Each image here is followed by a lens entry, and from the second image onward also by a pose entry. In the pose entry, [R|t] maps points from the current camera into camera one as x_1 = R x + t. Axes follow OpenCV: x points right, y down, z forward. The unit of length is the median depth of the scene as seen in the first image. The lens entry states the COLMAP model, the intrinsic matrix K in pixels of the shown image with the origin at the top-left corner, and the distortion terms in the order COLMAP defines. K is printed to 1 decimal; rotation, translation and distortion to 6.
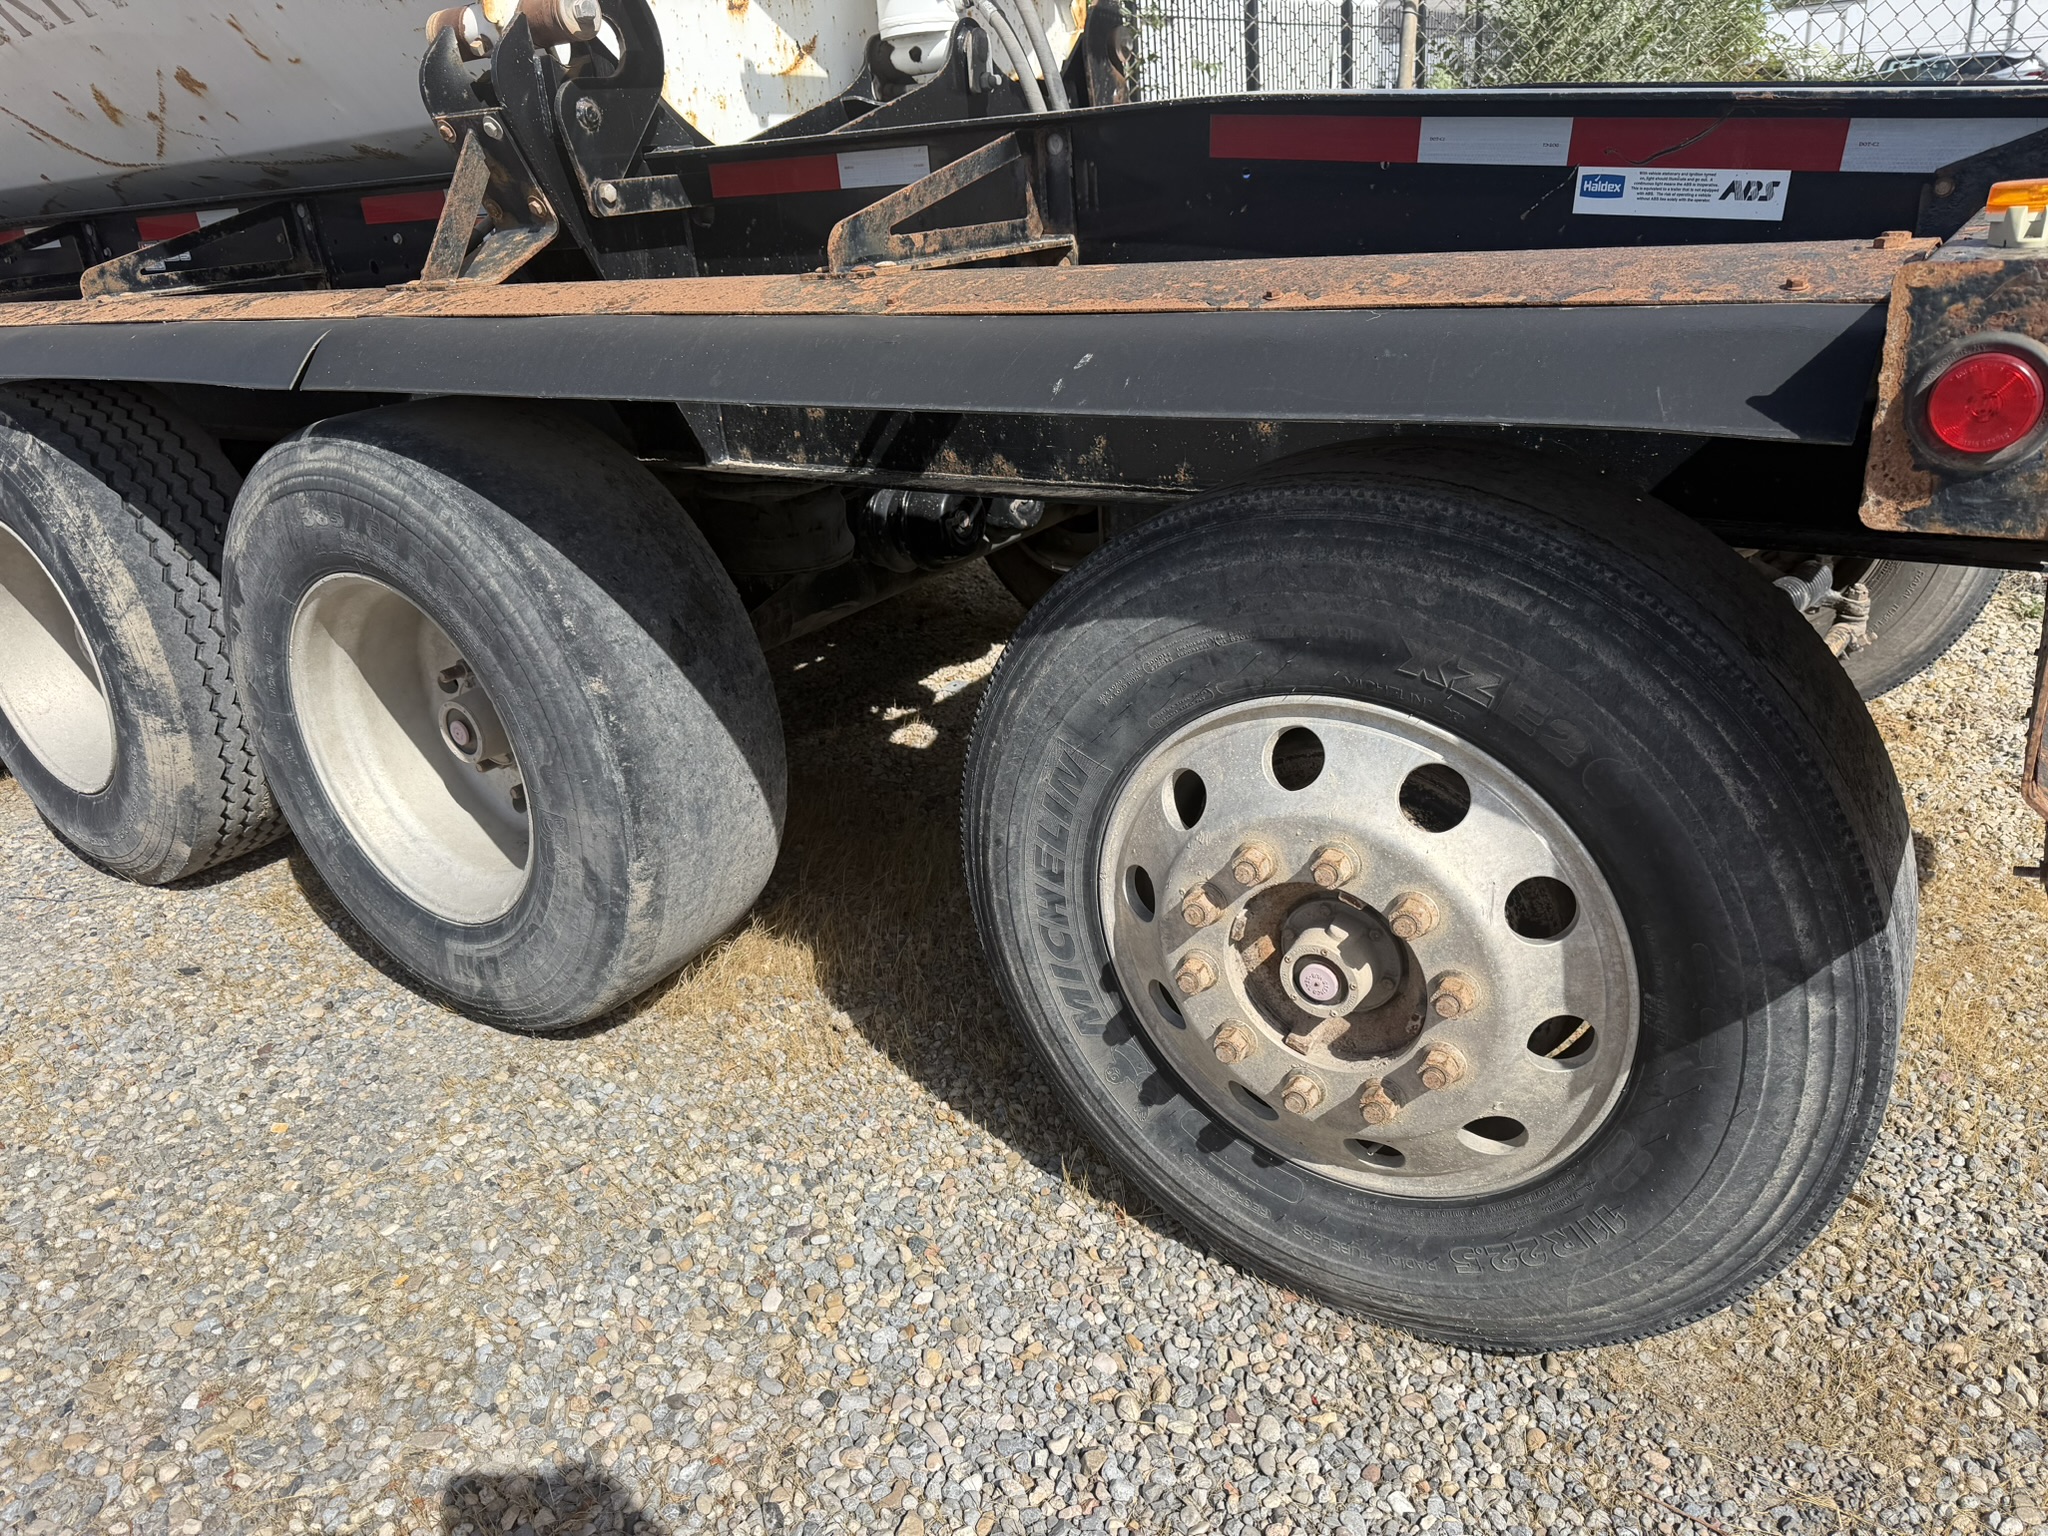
lens RADIAL K [[1451.7, 0, 1034.0], [0, 1451.7, 767.2], [0, 0, 1]] dist [0.014138, -0.018767]
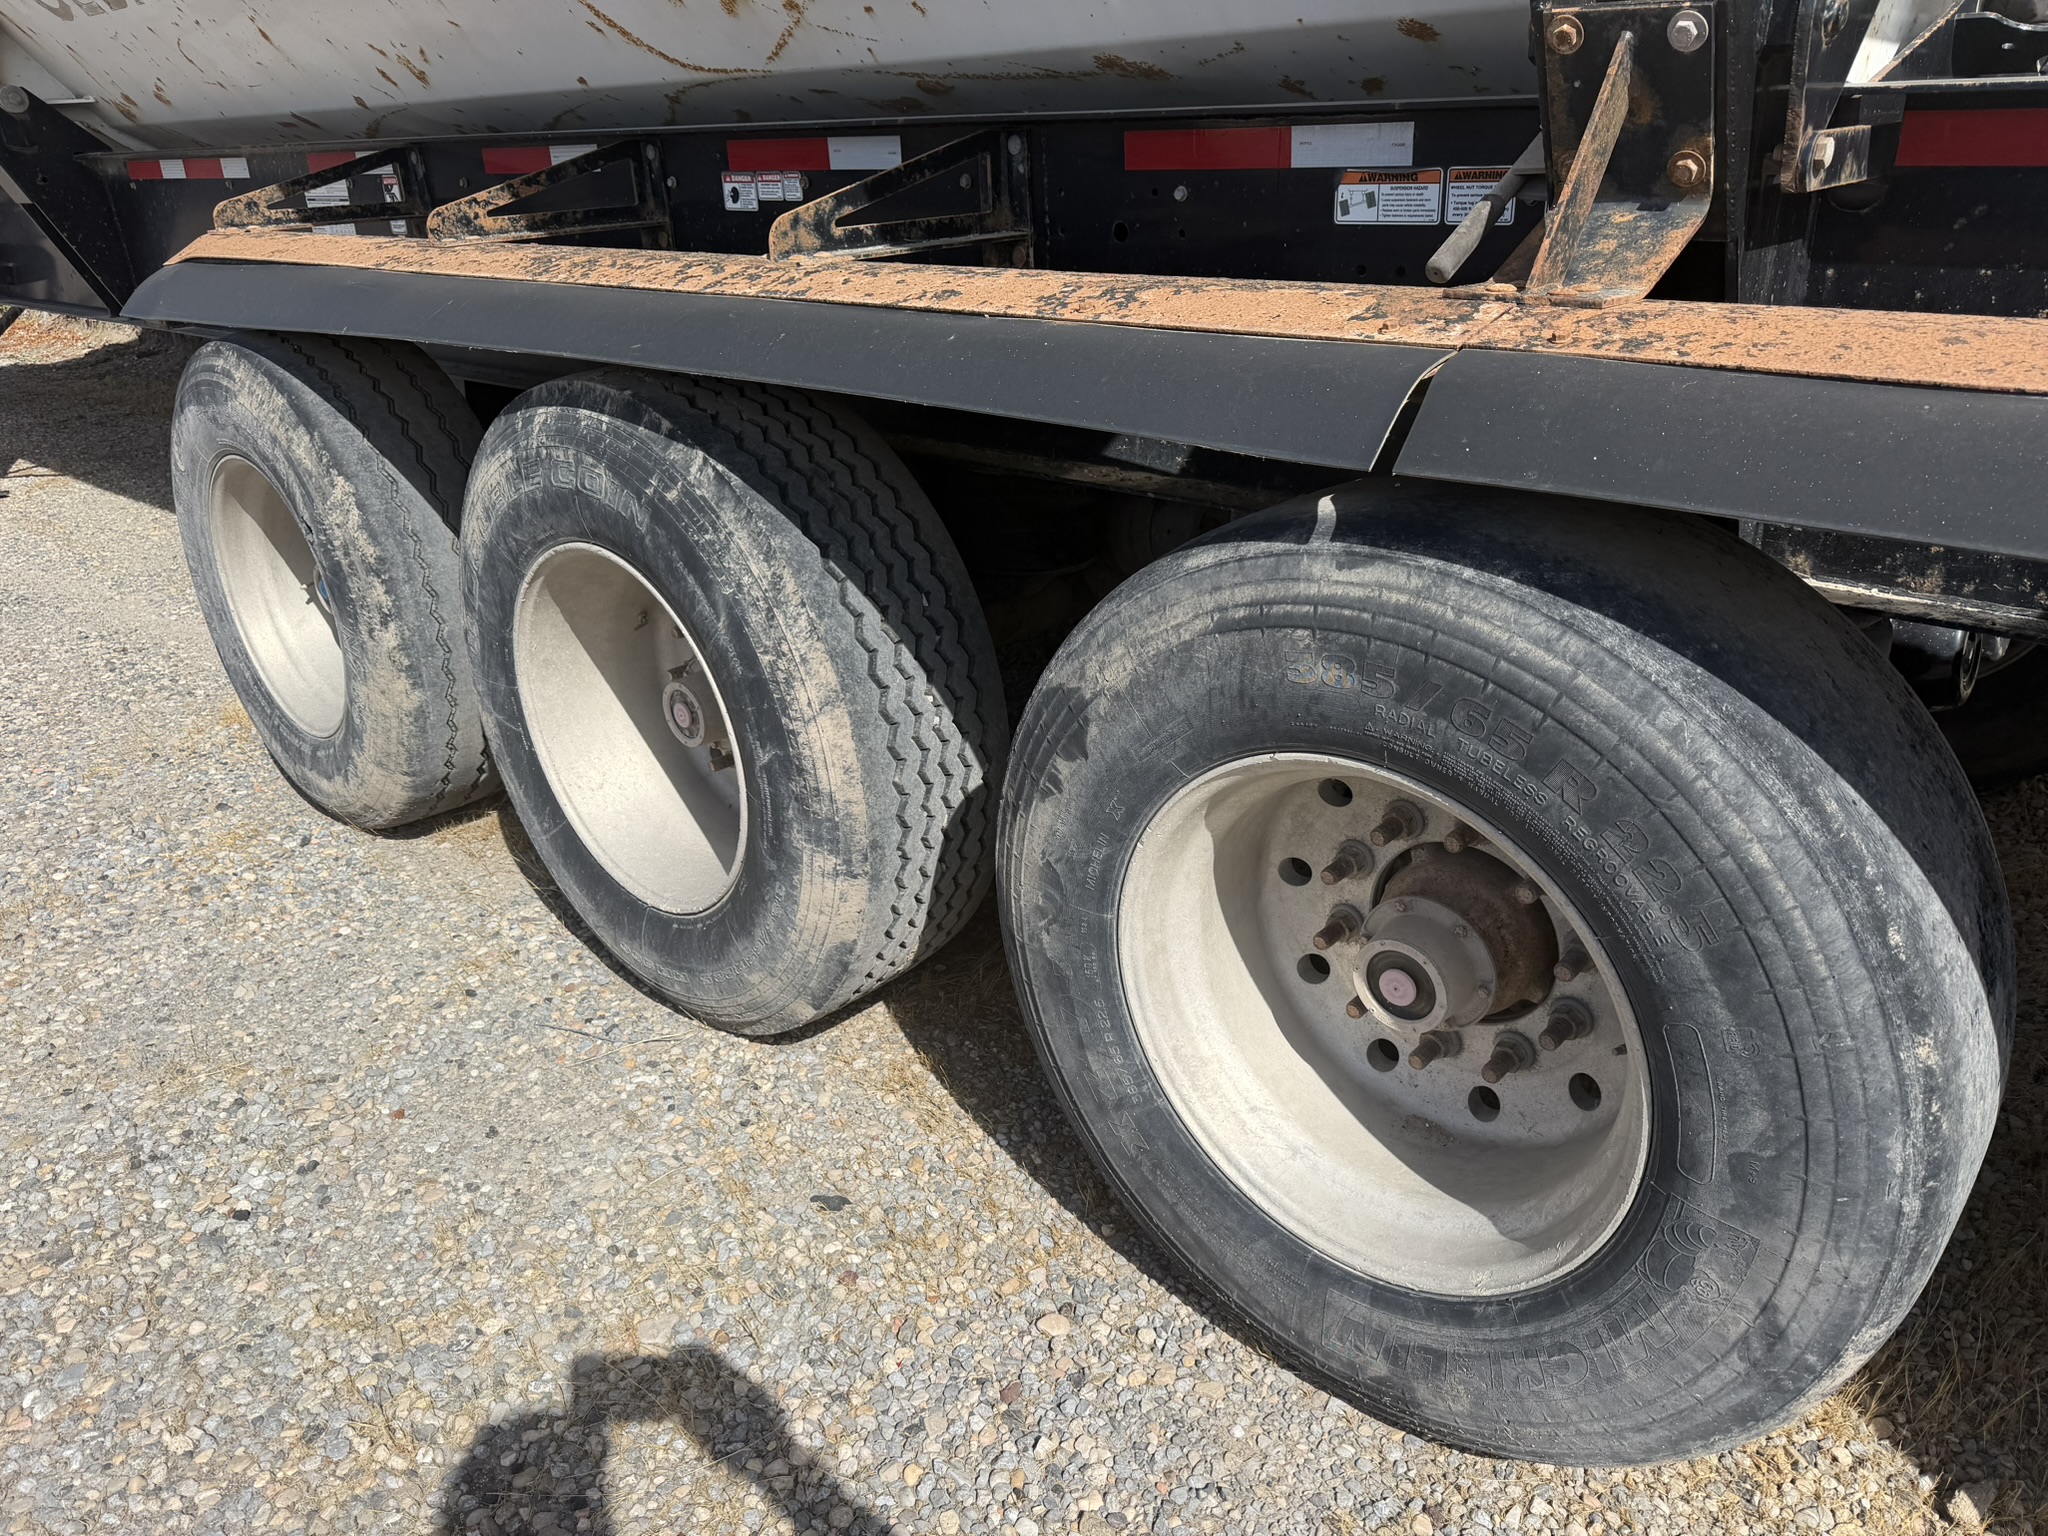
lens RADIAL K [[1451.7, 0, 1039.7], [0, 1451.7, 771.0], [0, 0, 1]] dist [0.014138, -0.018767]
pose [[0.990544, 0.090989, -0.102679, -0.553743], [-0.087229, 0.995363, 0.040543, -0.146657], [0.105892, -0.031203, 0.993888, 0.388616]]
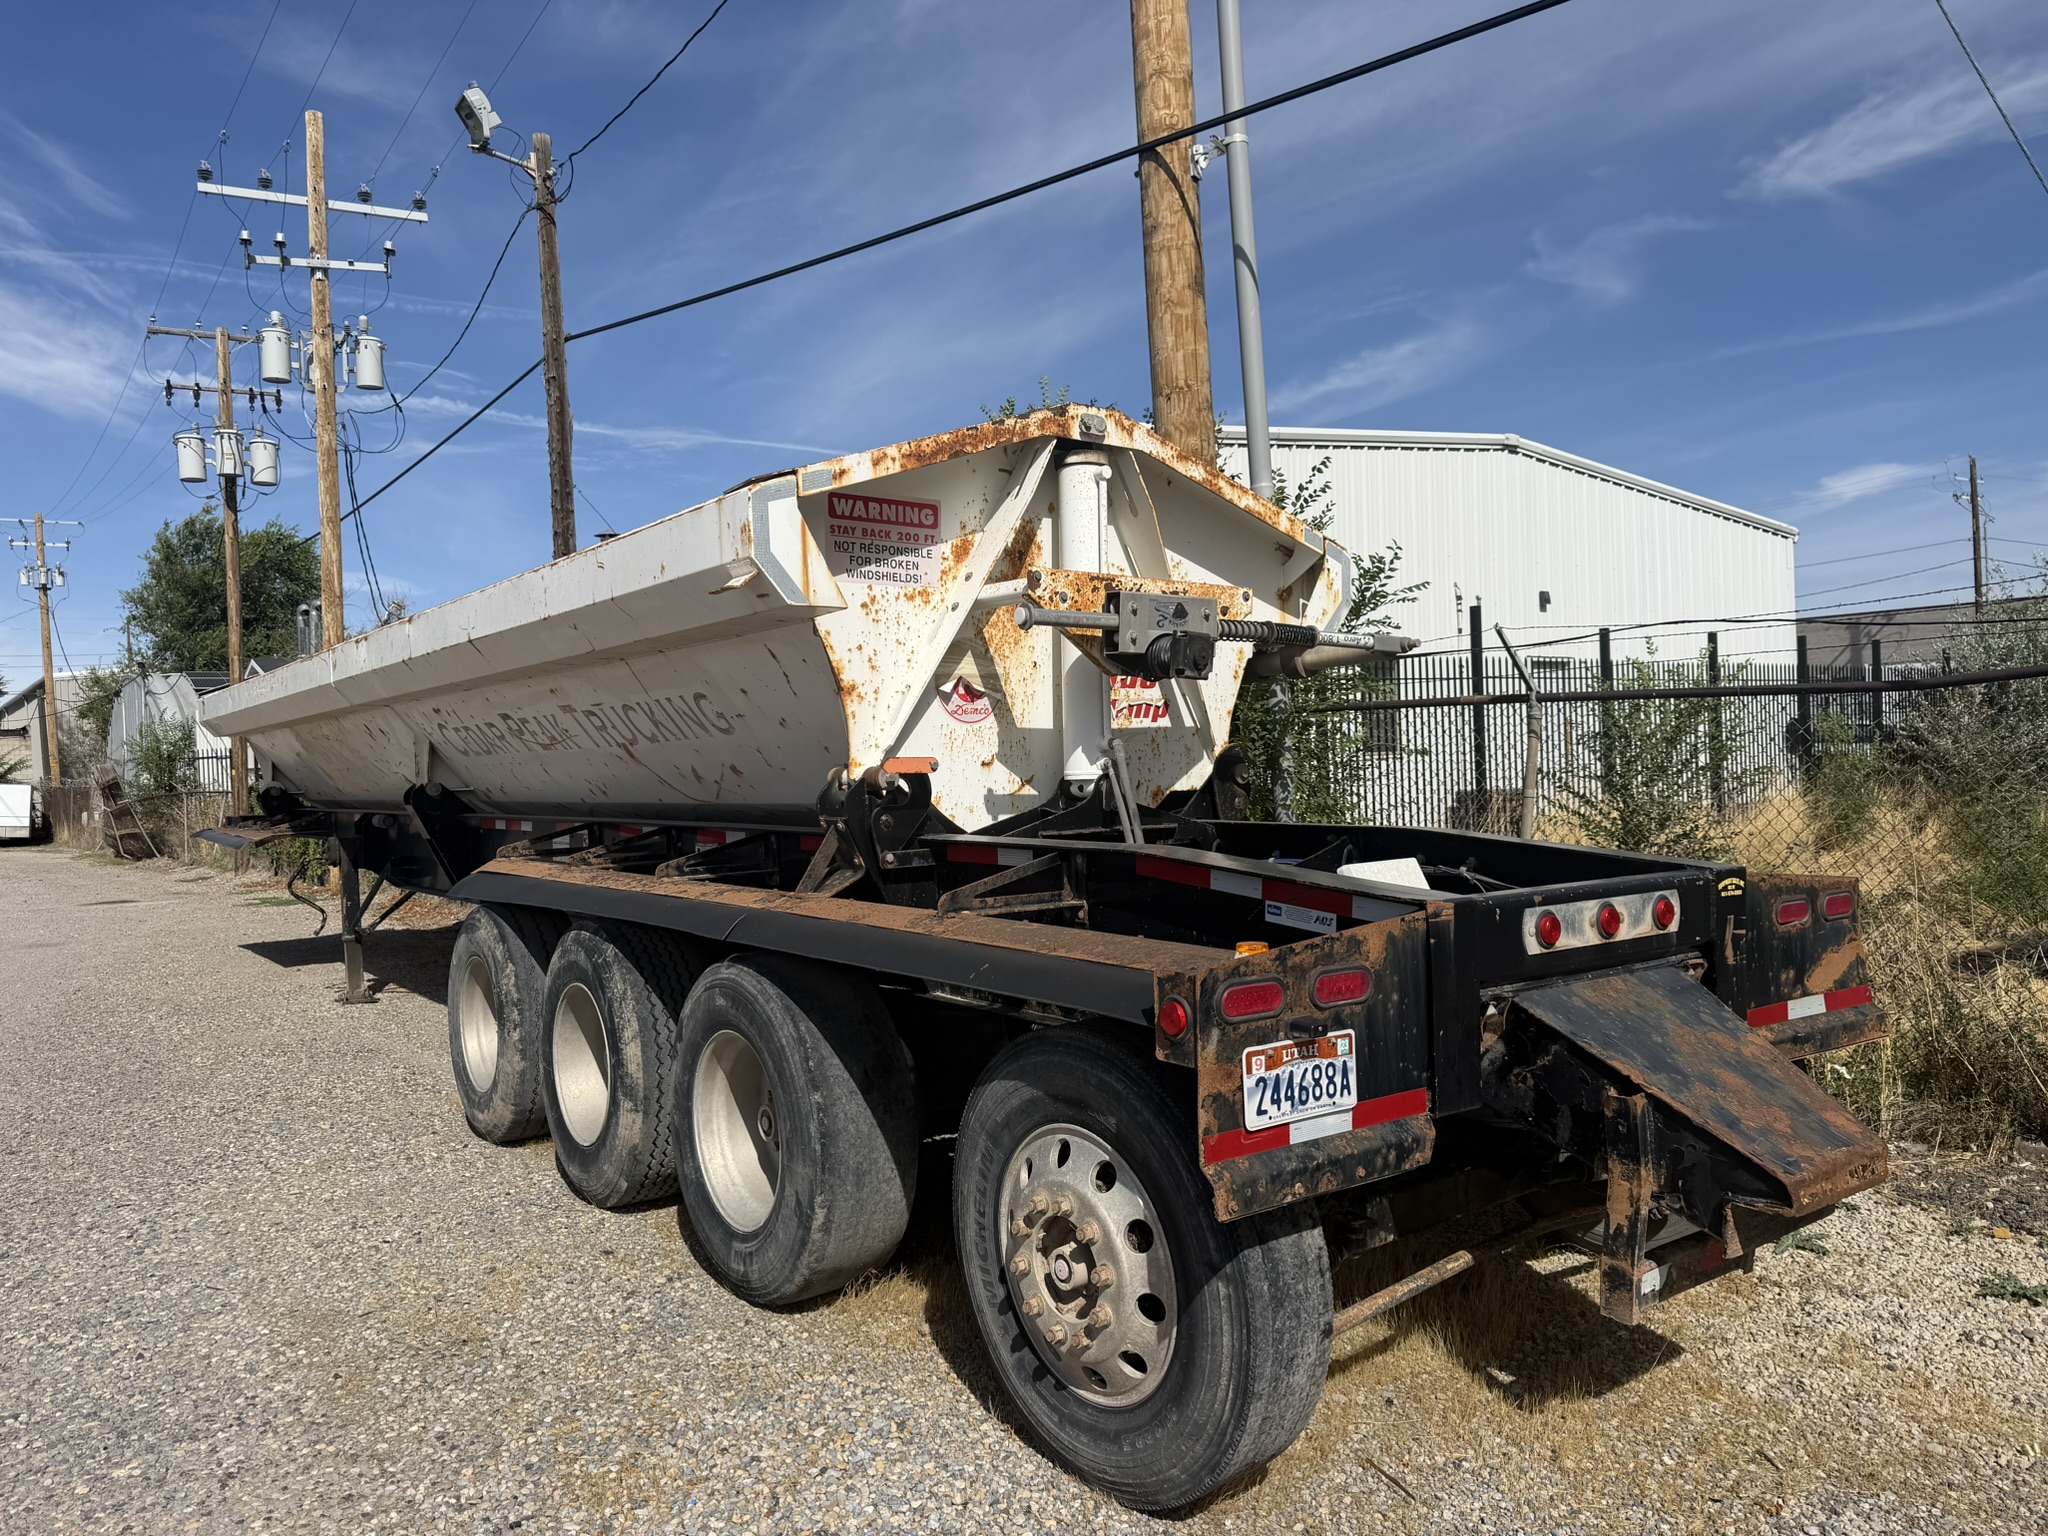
lens RADIAL K [[1451.7, 0, 1018.7], [0, 1451.7, 755.5], [0, 0, 1]] dist [0.014138, -0.018767]
pose [[0.942132, 0.051523, -0.331261, 0.557958], [-0.171256, 0.923428, -0.343441, 0.137362], [0.288200, 0.380298, 0.878814, -0.797873]]
